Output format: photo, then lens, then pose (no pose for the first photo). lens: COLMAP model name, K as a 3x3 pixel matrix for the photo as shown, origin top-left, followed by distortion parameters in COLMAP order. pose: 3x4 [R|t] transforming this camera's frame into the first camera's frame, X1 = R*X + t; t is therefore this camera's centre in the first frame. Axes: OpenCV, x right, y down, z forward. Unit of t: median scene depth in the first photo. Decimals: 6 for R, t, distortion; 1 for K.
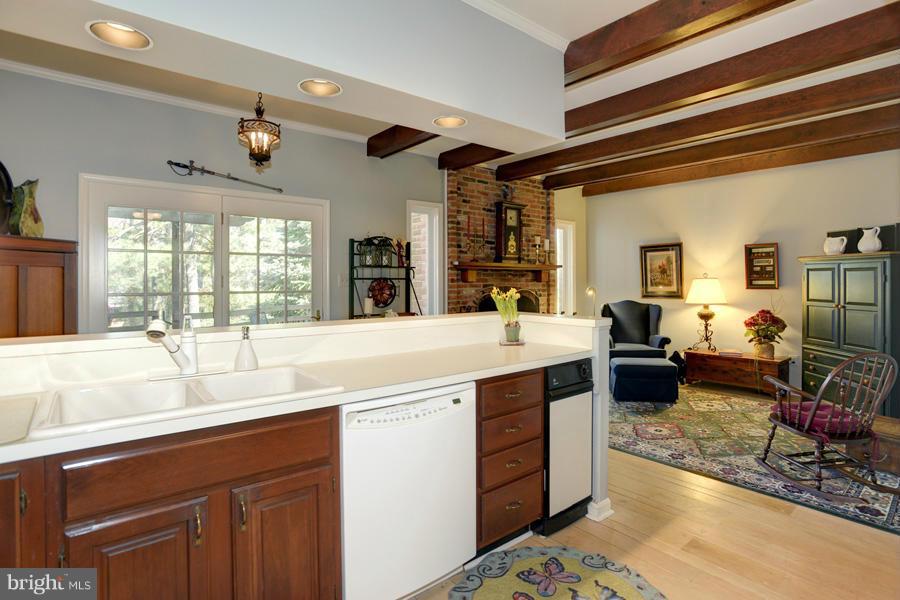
lens RADIAL K [[464.3, 0, 451.4], [0, 464.3, 284.4], [0, 0, 1]] dist [-0.004315, -0.001184]
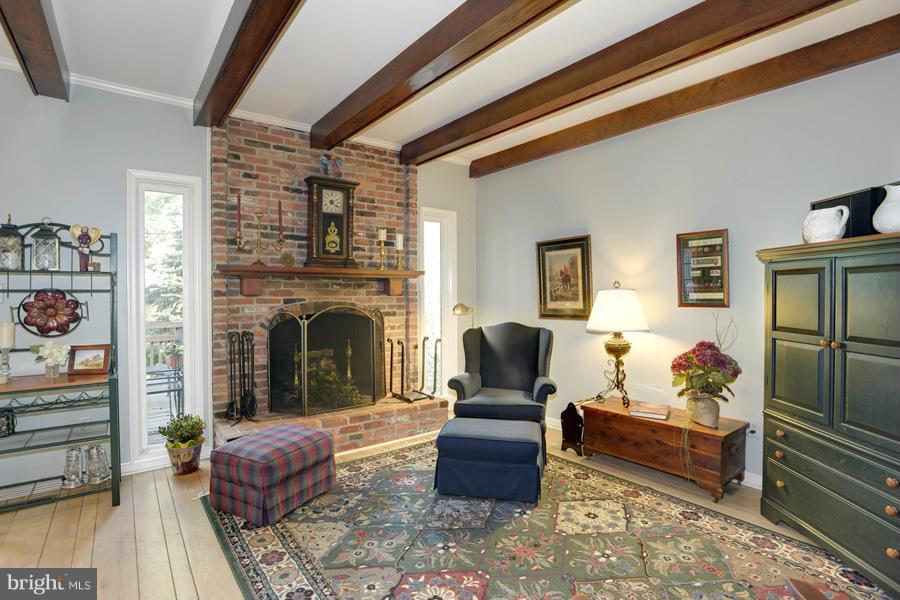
lens RADIAL K [[414.7, 0, 450.0], [0, 414.7, 300.0], [0, 0, 1]] dist [-0.025245, 0.000948]
pose [[0.997392, -0.000119, -0.072177, 0.363326], [0.000775, 0.999959, 0.009054, -0.003805], [0.072173, -0.009086, 0.997351, 0.423809]]
